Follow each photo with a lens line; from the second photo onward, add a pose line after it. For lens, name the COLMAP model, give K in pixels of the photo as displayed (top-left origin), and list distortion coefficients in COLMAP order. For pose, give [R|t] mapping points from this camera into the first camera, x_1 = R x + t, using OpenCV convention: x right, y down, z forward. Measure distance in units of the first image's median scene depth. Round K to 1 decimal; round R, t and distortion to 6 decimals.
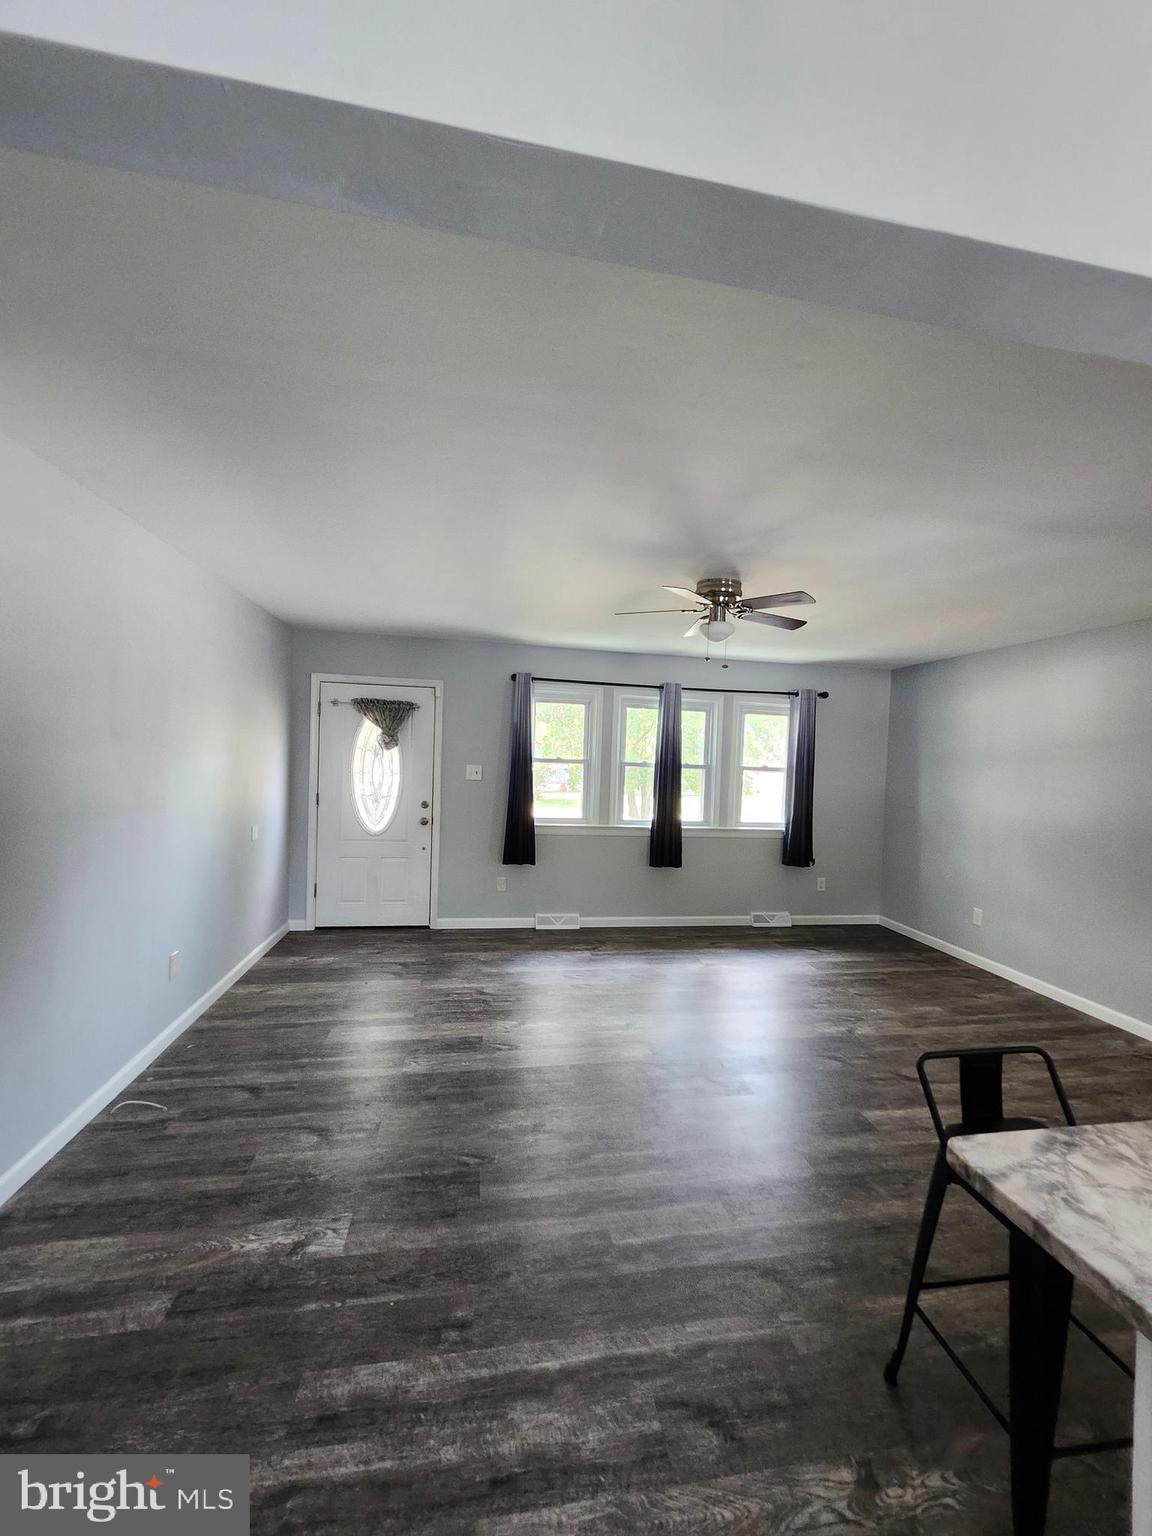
lens RADIAL K [[614.8, 0, 582.2], [0, 614.8, 777.7], [0, 0, 1]] dist [0.001689, 0.000372]
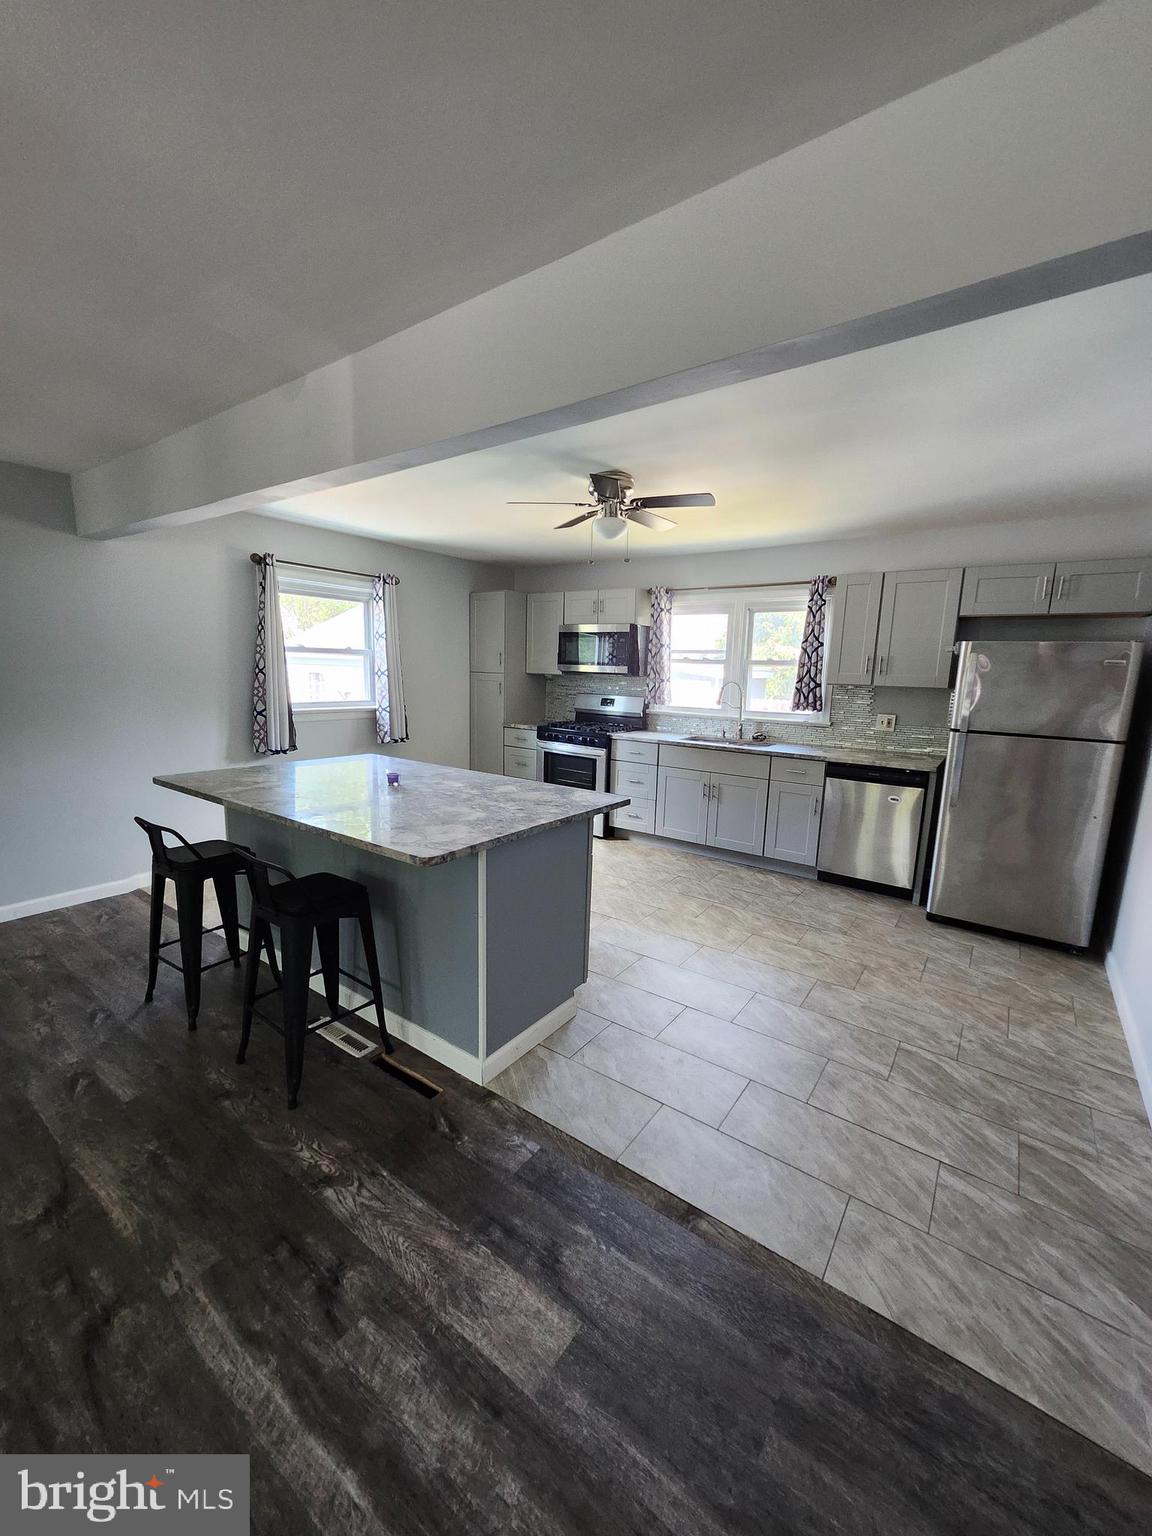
lens RADIAL K [[598.6, 0, 593.9], [0, 598.6, 773.7], [0, 0, 1]] dist [0.001445, 0.000497]
pose [[-0.708495, -0.178528, 0.682761, -0.758398], [-0.031687, 0.974545, 0.221942, -0.053377], [-0.705004, 0.135610, -0.696118, 1.503803]]
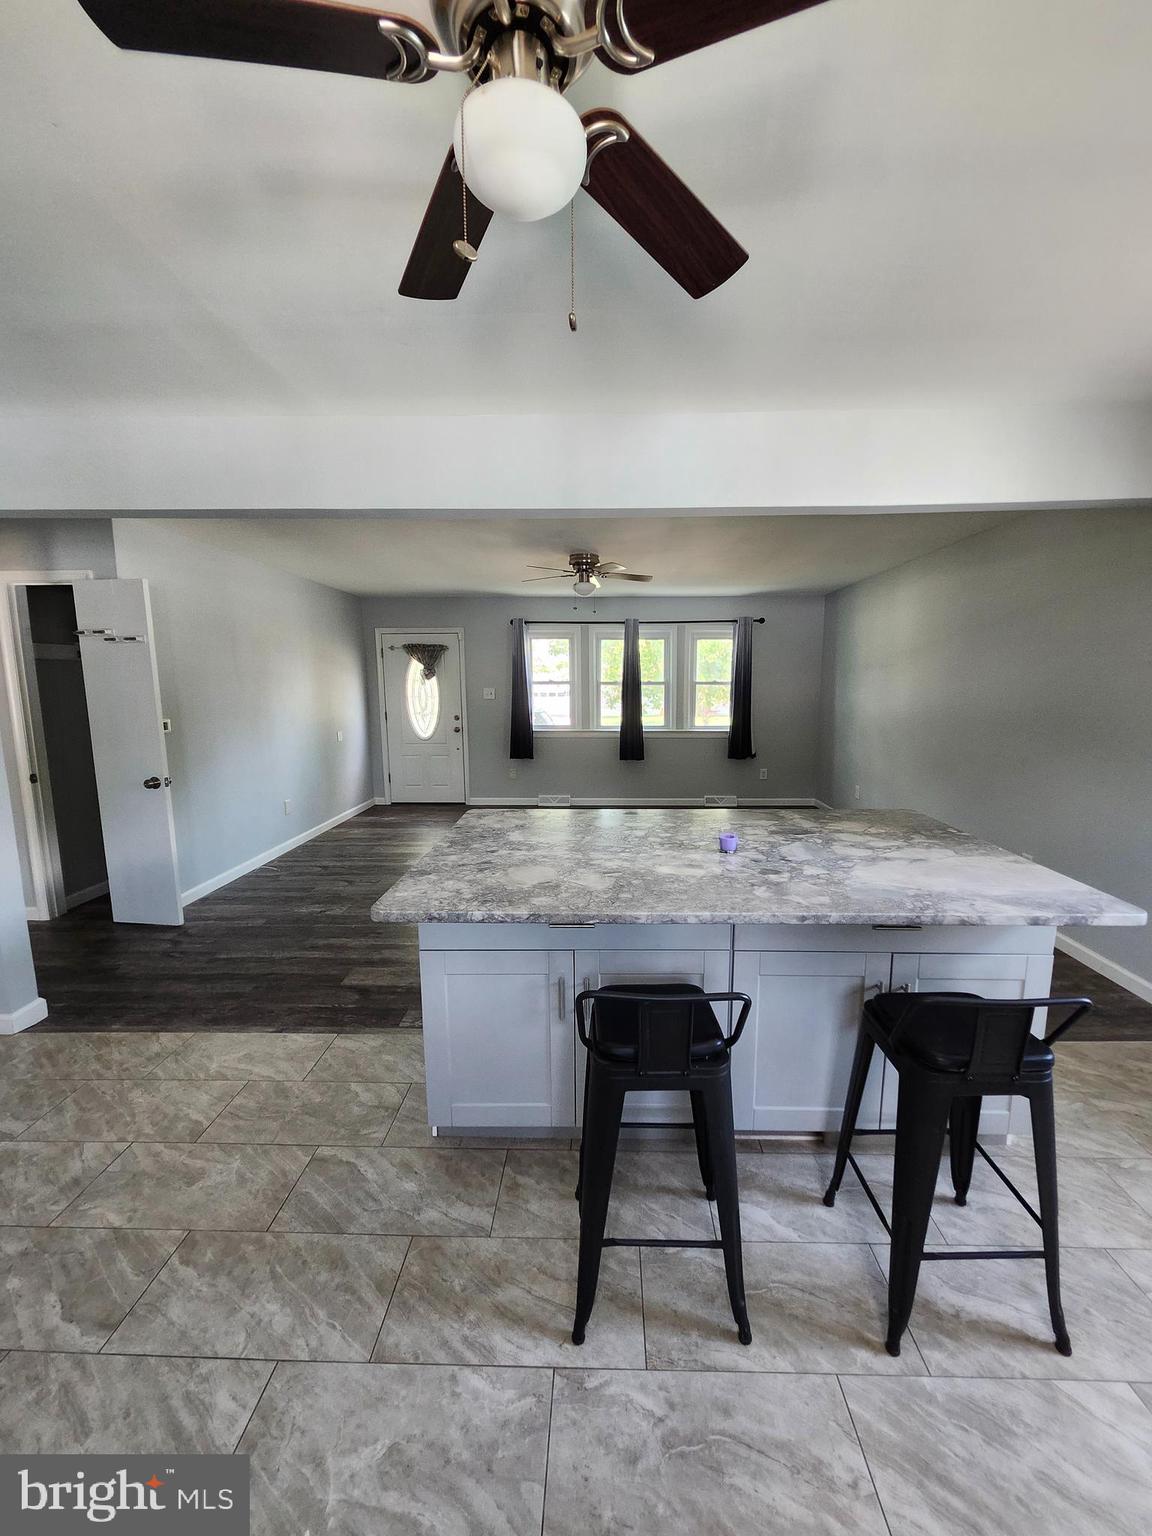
lens RADIAL K [[598.6, 0, 593.9], [0, 598.6, 773.7], [0, 0, 1]] dist [0.001445, 0.000497]
pose [[0.979124, -0.009591, -0.203035, 0.315239], [0.032070, 0.993664, 0.107718, 0.031713], [0.200716, -0.111981, 0.973228, -0.277759]]
